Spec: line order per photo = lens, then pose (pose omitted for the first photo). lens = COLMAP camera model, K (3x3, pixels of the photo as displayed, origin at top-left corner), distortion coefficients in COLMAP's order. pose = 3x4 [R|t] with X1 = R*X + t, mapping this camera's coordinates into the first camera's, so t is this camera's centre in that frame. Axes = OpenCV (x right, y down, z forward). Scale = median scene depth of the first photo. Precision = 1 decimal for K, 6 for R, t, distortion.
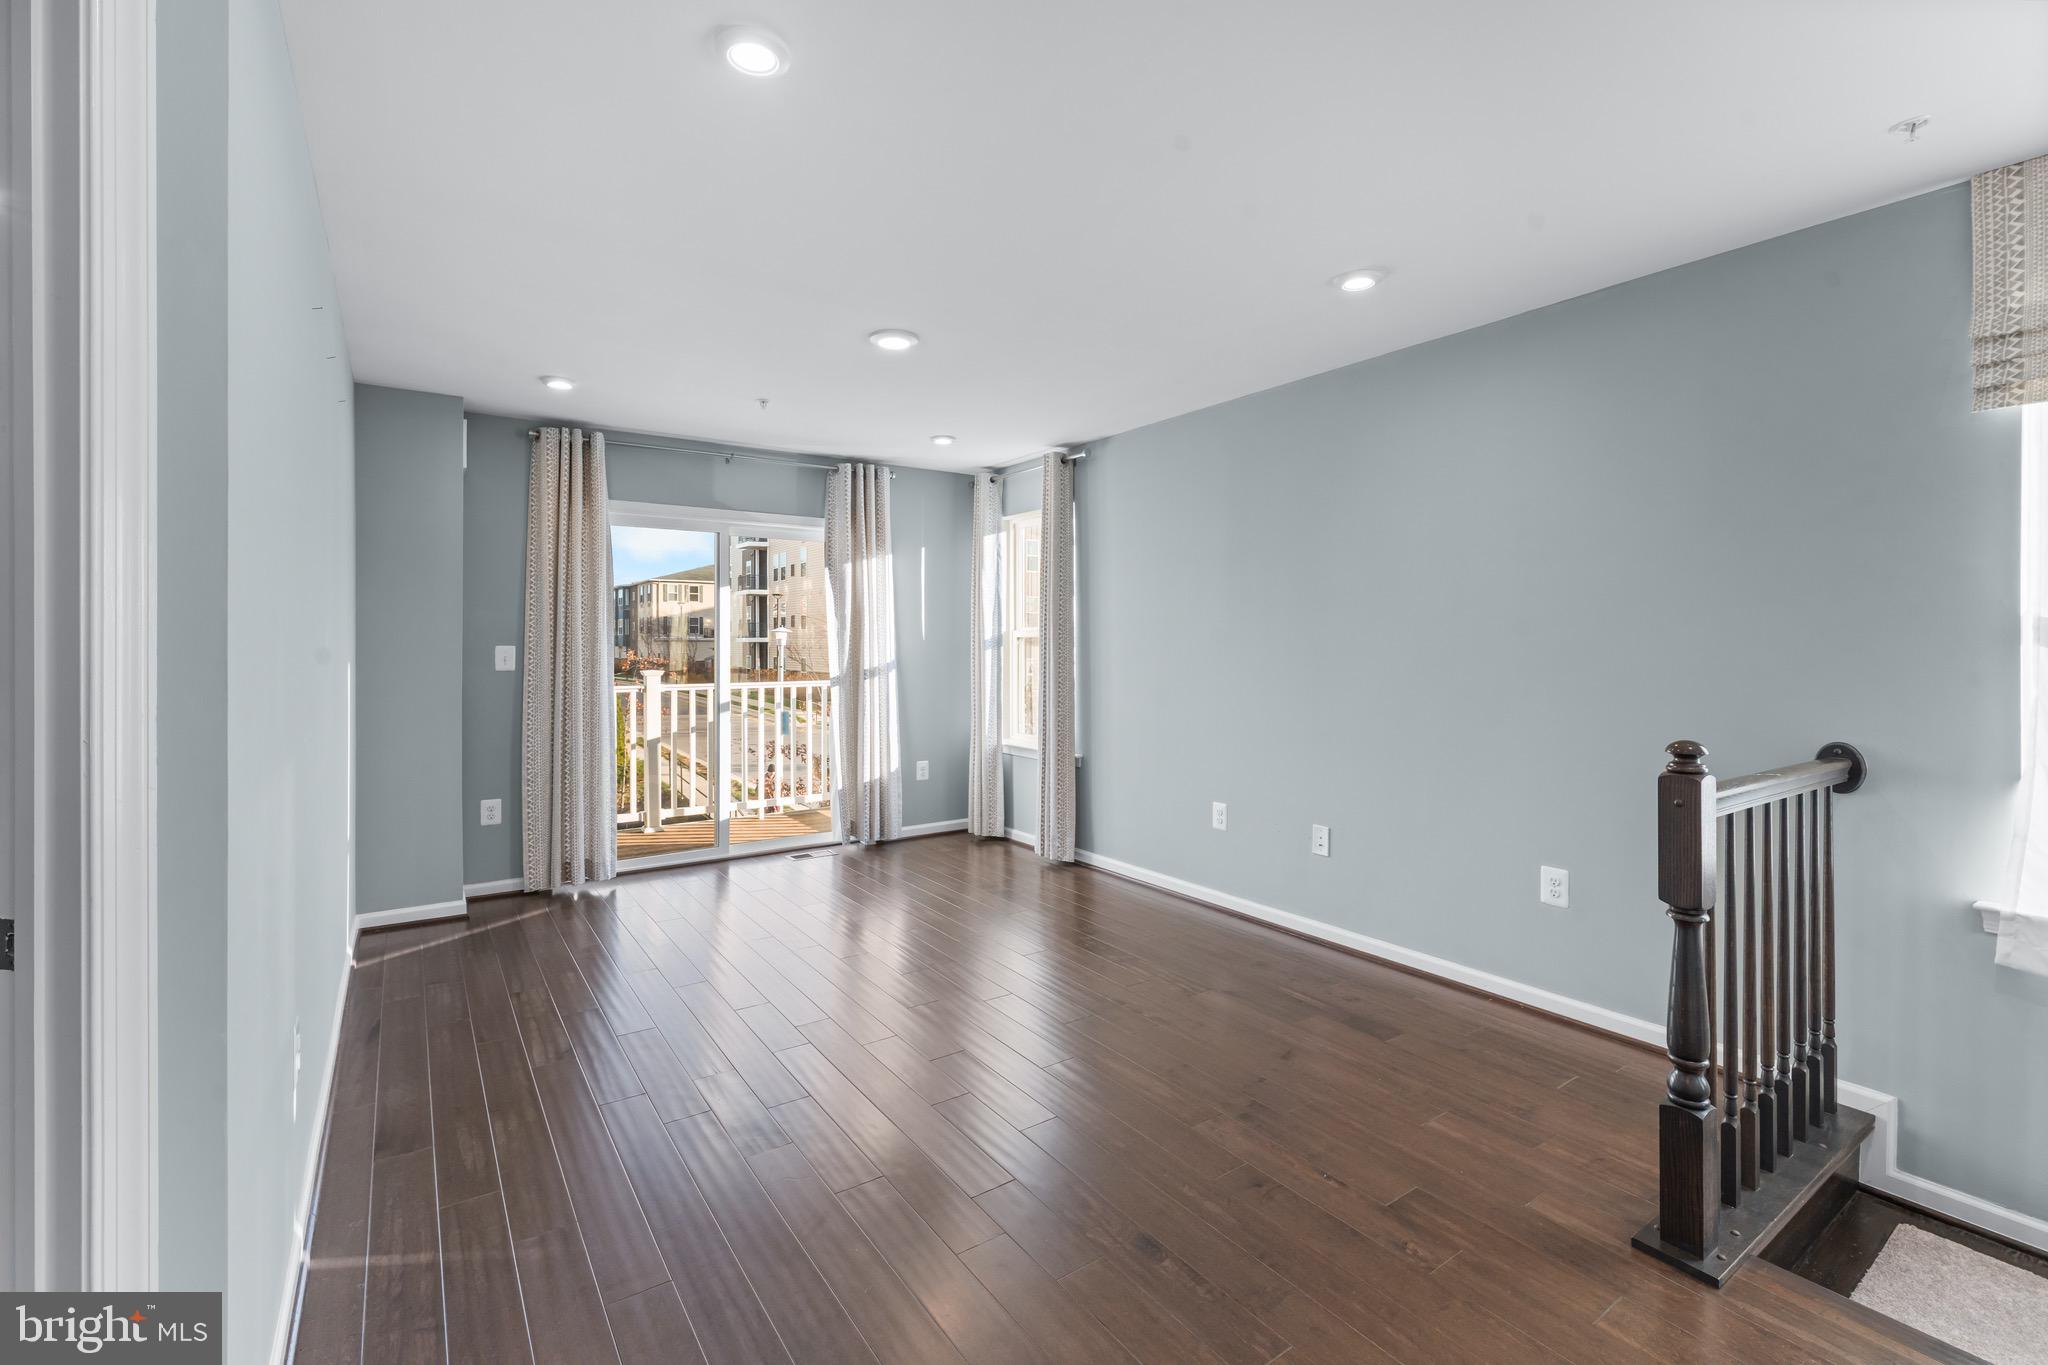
lens RADIAL K [[877.3, 0, 1051.0], [0, 877.3, 641.1], [0, 0, 1]] dist [0.003502, -0.001822]
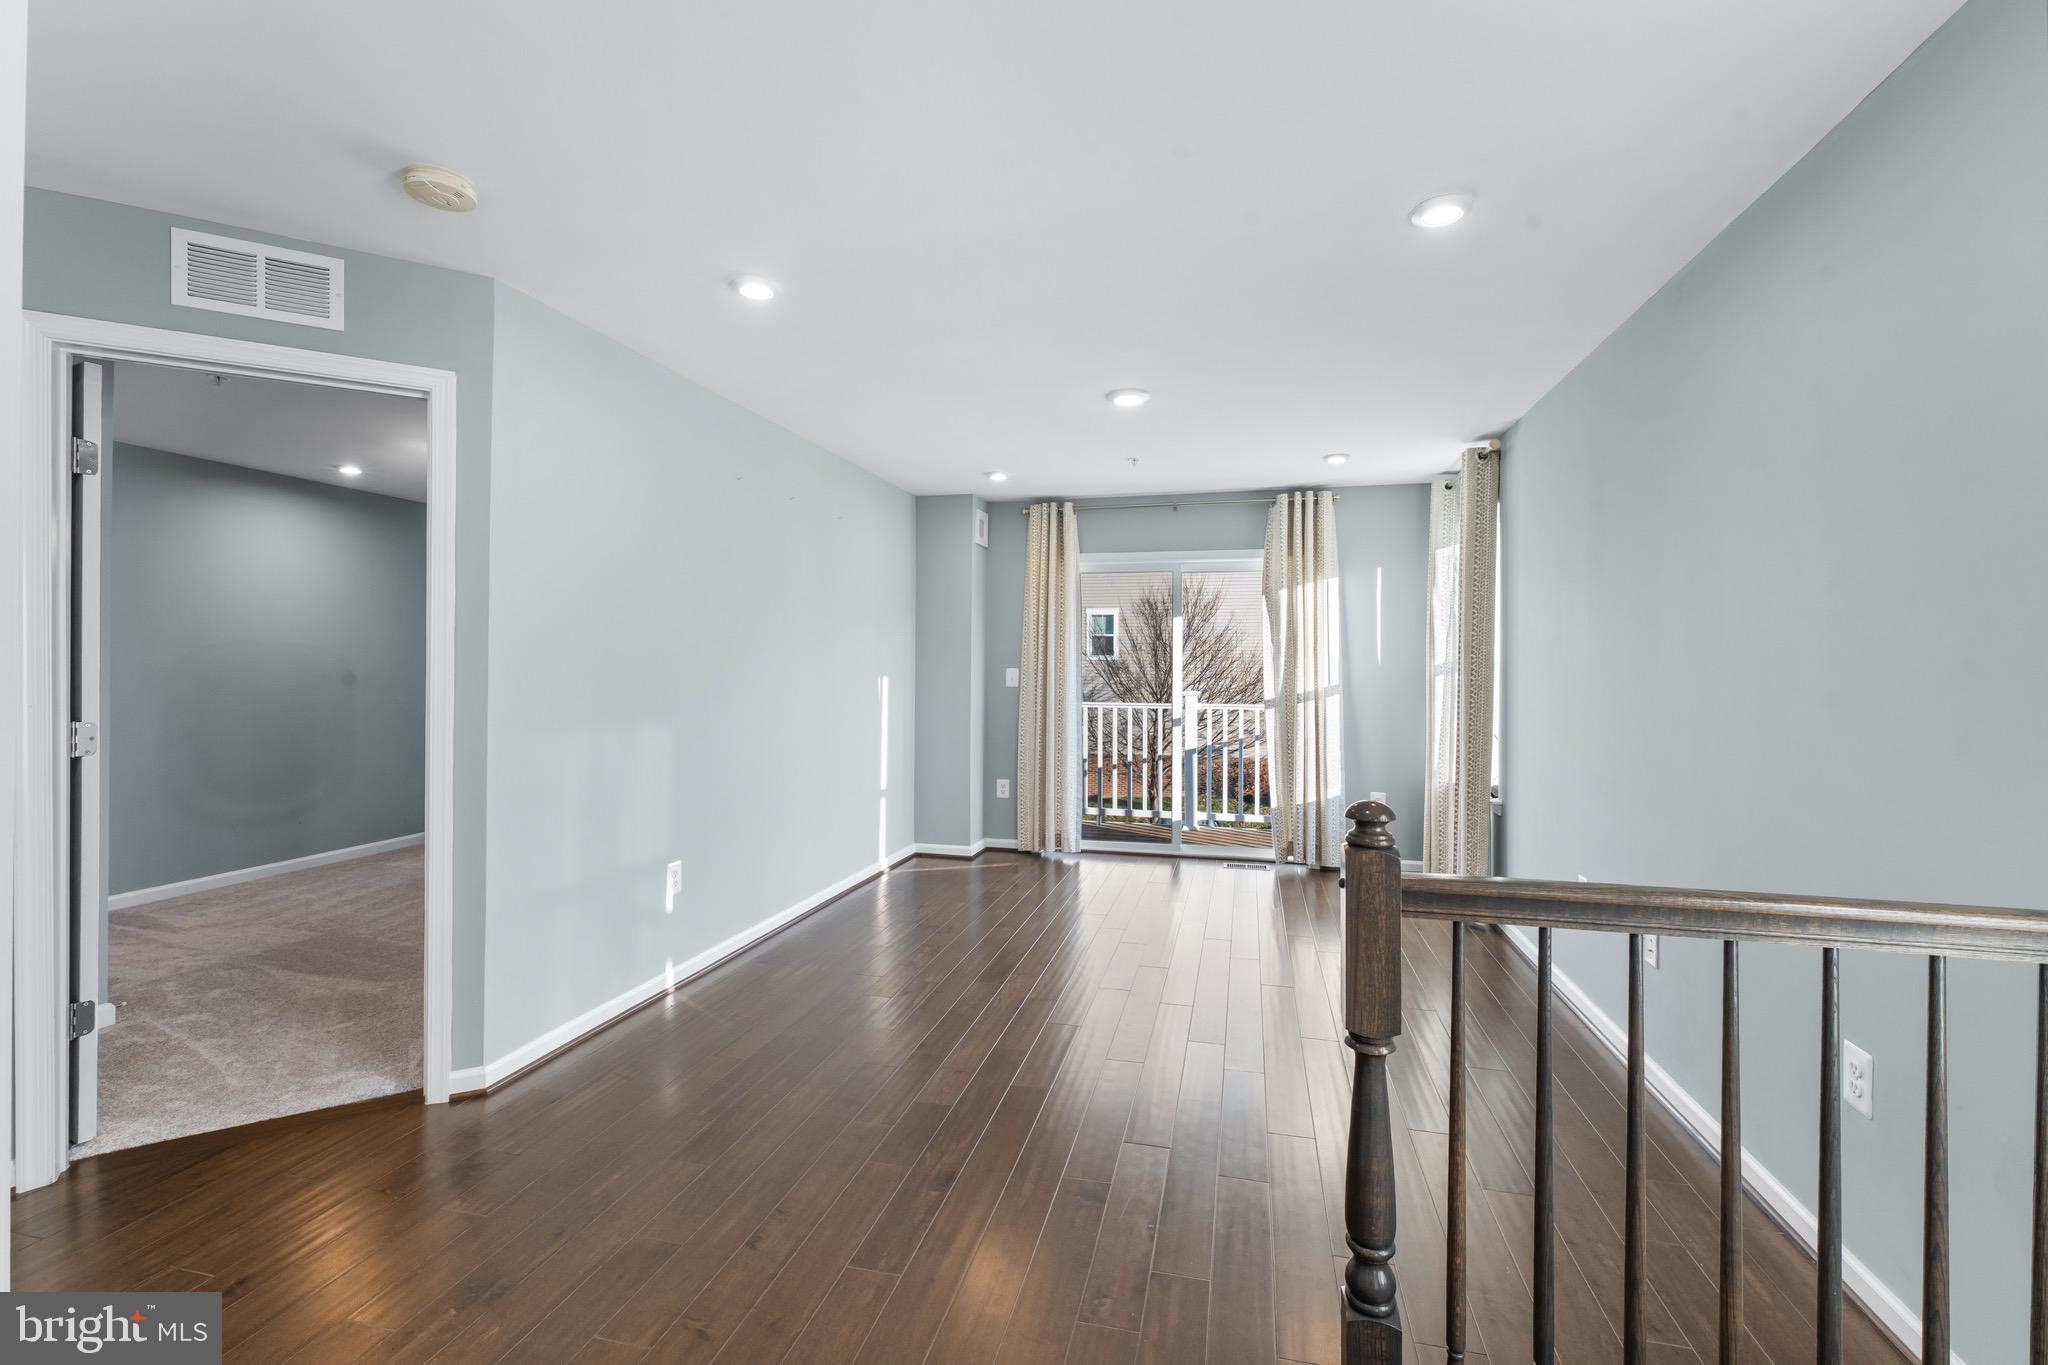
lens RADIAL K [[877.3, 0, 1027.7], [0, 877.3, 666.1], [0, 0, 1]] dist [0.003502, -0.001822]
pose [[0.661373, 0.004185, -0.750045, 0.344977], [-0.002814, 0.999991, 0.003098, -0.002115], [0.750052, 0.000062, 0.661379, 0.094070]]
